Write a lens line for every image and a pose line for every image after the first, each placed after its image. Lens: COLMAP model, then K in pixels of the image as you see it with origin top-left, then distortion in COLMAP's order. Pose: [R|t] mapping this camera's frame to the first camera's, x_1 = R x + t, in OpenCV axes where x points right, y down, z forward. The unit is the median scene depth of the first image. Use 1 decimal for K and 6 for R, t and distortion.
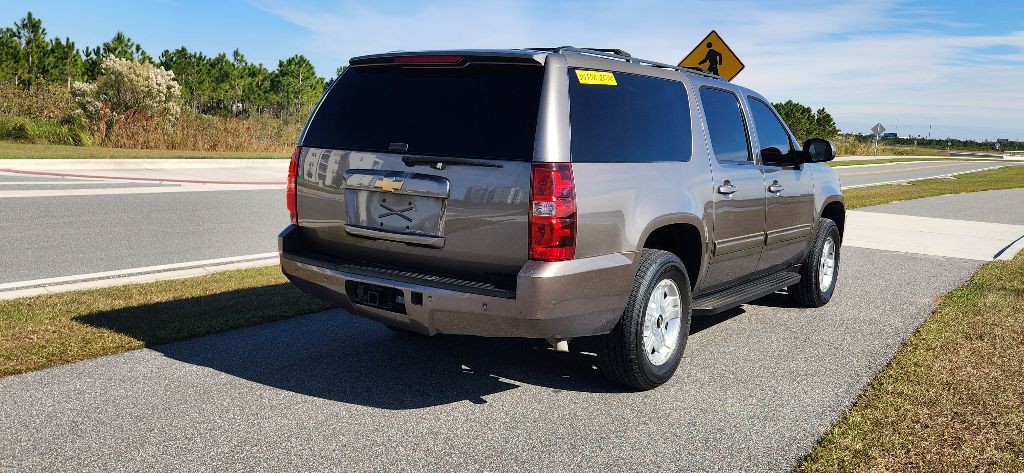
lens RADIAL K [[854.6, 0, 513.6], [0, 854.6, 237.4], [0, 0, 1]] dist [0.095967, -0.121190]
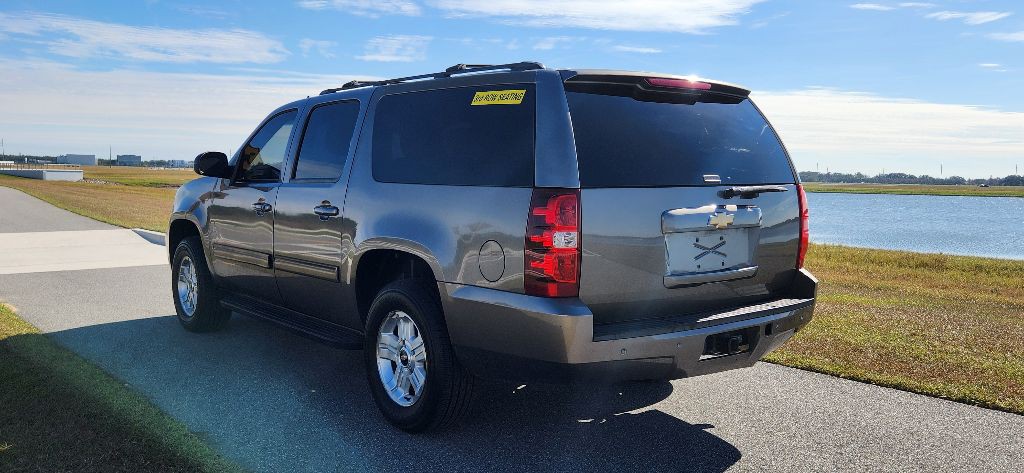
lens RADIAL K [[854.6, 0, 513.6], [0, 854.6, 237.4], [0, 0, 1]] dist [0.095967, -0.121190]
pose [[0.265290, -0.123385, 0.956241, -1.082994], [0.122878, 0.988017, 0.093395, -0.156412], [-0.956307, 0.092724, 0.277272, 0.956008]]
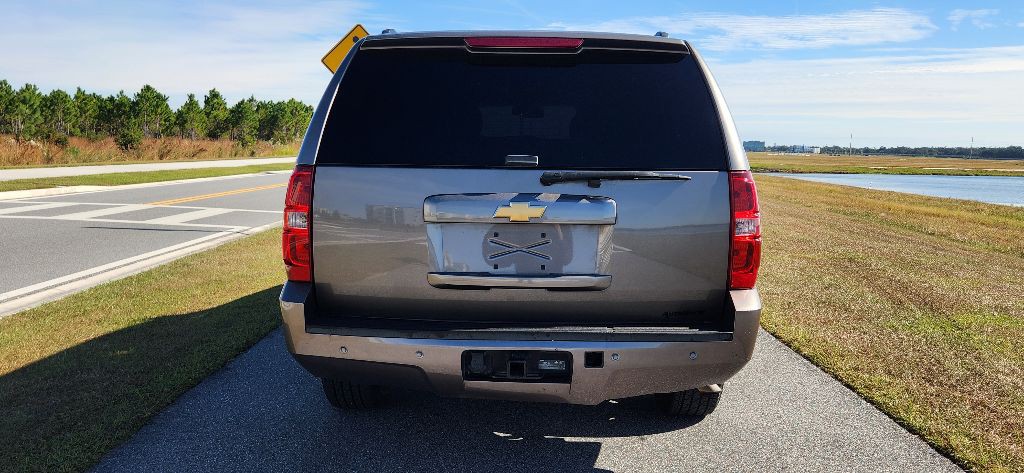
lens RADIAL K [[854.6, 0, 513.6], [0, 854.6, 237.4], [0, 0, 1]] dist [0.095967, -0.121190]
pose [[0.837822, -0.092433, 0.538062, -0.544328], [0.091157, 0.995412, 0.029058, -0.061674], [-0.538280, 0.024703, 0.842404, 0.385228]]
